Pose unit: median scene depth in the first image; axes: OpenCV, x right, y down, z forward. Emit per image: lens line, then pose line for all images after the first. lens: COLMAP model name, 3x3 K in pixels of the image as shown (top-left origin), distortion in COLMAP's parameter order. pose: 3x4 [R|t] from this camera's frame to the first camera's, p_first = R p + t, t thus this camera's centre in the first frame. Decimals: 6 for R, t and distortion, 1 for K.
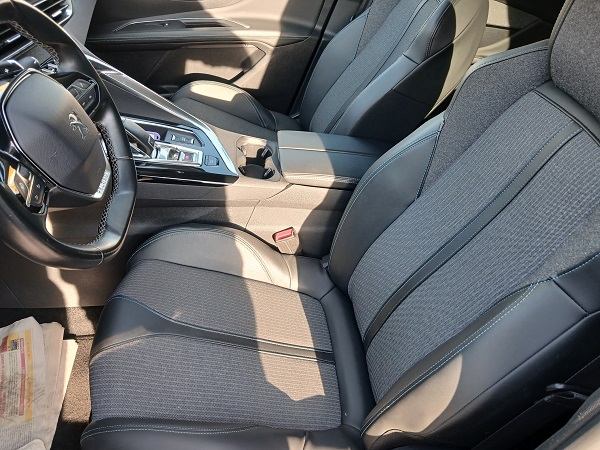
lens RADIAL K [[477.3, 0, 300.0], [0, 477.3, 225.0], [0, 0, 1]] dist [0.069951, -0.104040]
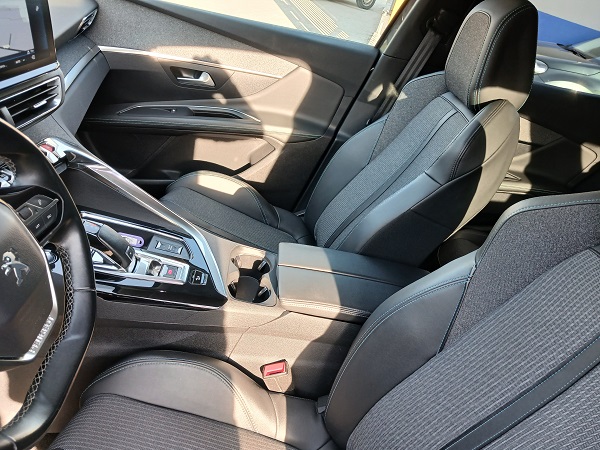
lens RADIAL K [[477.3, 0, 300.0], [0, 477.3, 225.0], [0, 0, 1]] dist [0.069951, -0.104040]
pose [[0.996128, 0.087854, -0.003282, -0.008400], [-0.087399, 0.985552, -0.145081, -0.108420], [-0.009512, 0.144806, 0.989414, 0.126904]]
